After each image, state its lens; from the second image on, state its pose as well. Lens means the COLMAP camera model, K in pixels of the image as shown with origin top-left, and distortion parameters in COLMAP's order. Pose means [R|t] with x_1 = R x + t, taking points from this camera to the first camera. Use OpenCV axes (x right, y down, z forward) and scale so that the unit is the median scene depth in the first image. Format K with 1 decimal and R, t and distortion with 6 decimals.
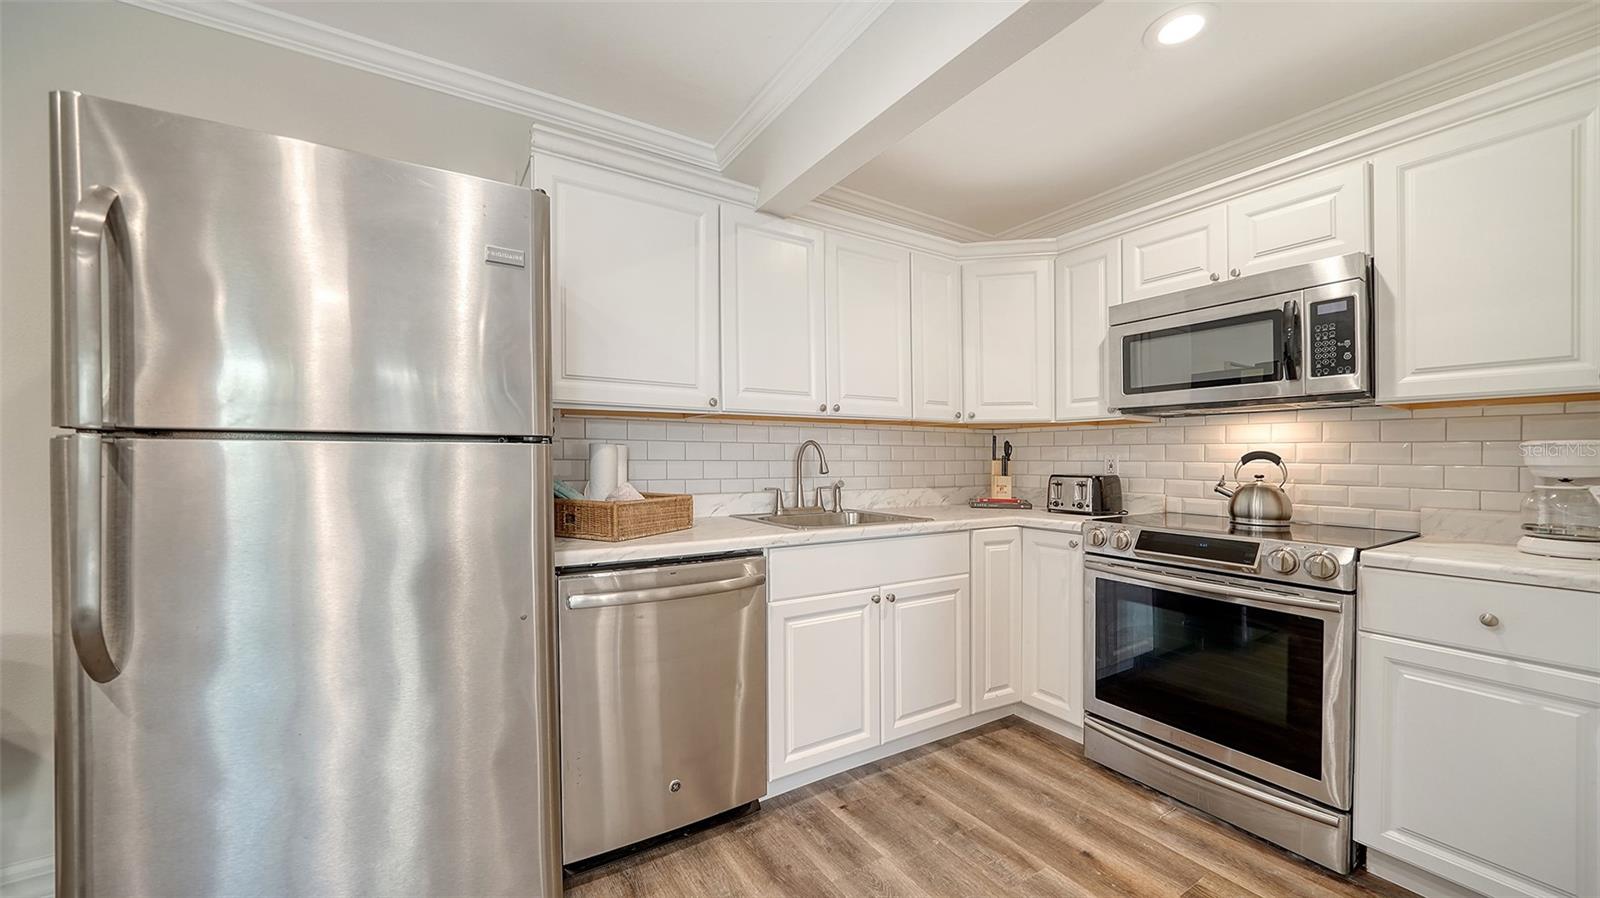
lens RADIAL K [[567.7, 0, 796.7], [0, 567.7, 460.1], [0, 0, 1]] dist [-0.020347, 0.000423]
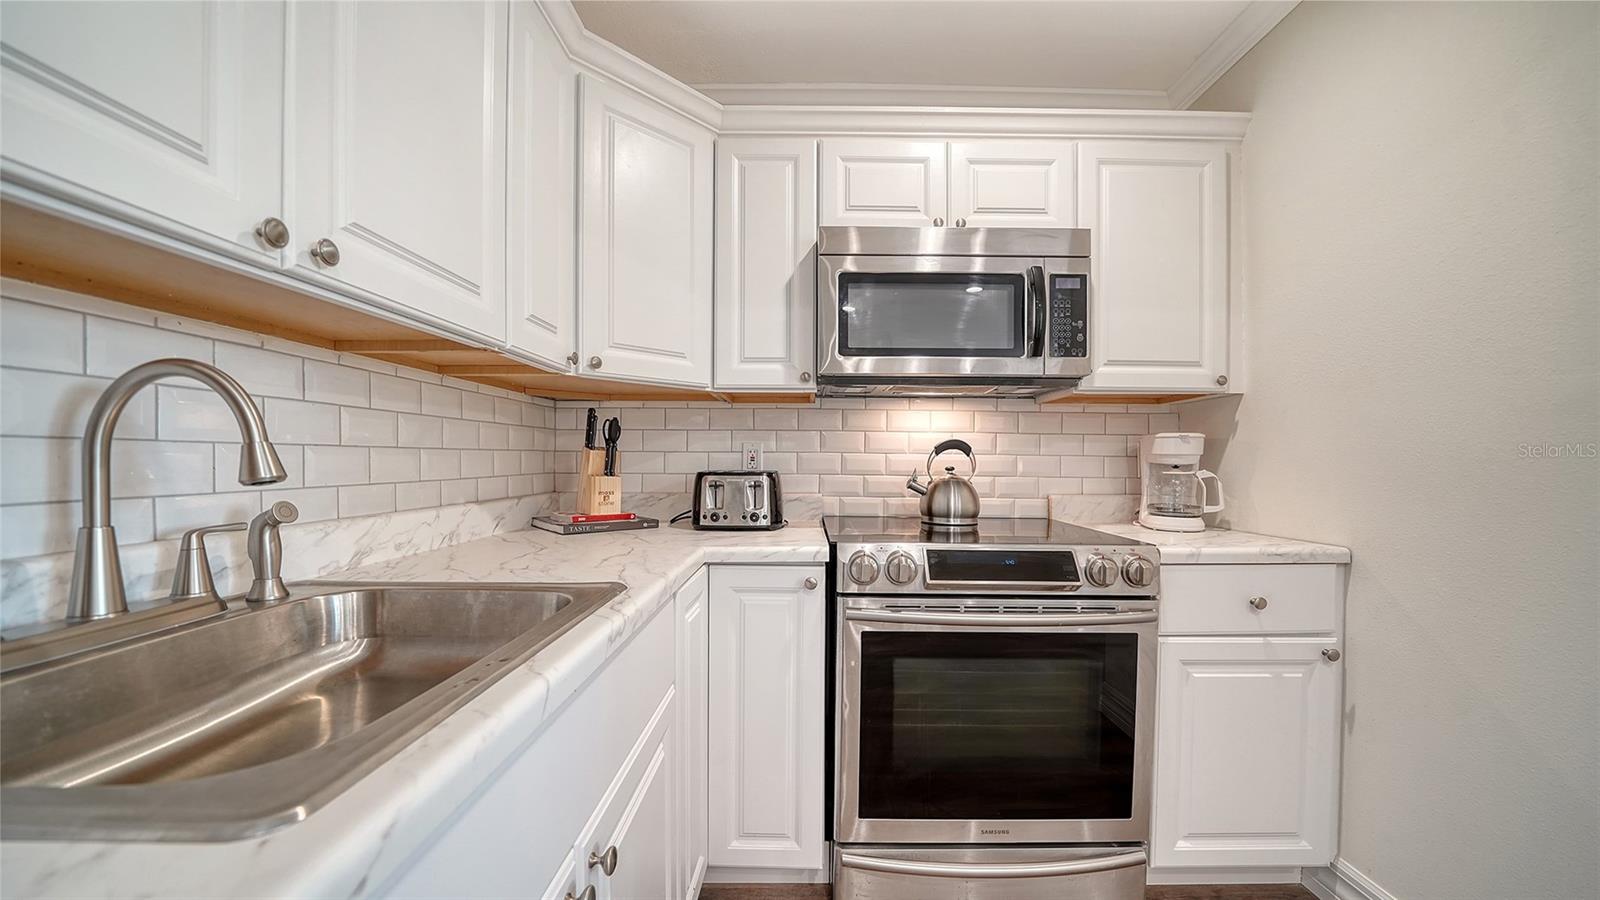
lens RADIAL K [[567.7, 0, 799.9], [0, 567.7, 454.7], [0, 0, 1]] dist [-0.020347, 0.000423]
pose [[0.522740, 0.007016, 0.852464, -0.045736], [-0.000852, 0.999970, -0.007707, 0.012280], [-0.852492, 0.003302, 0.522730, 0.644075]]
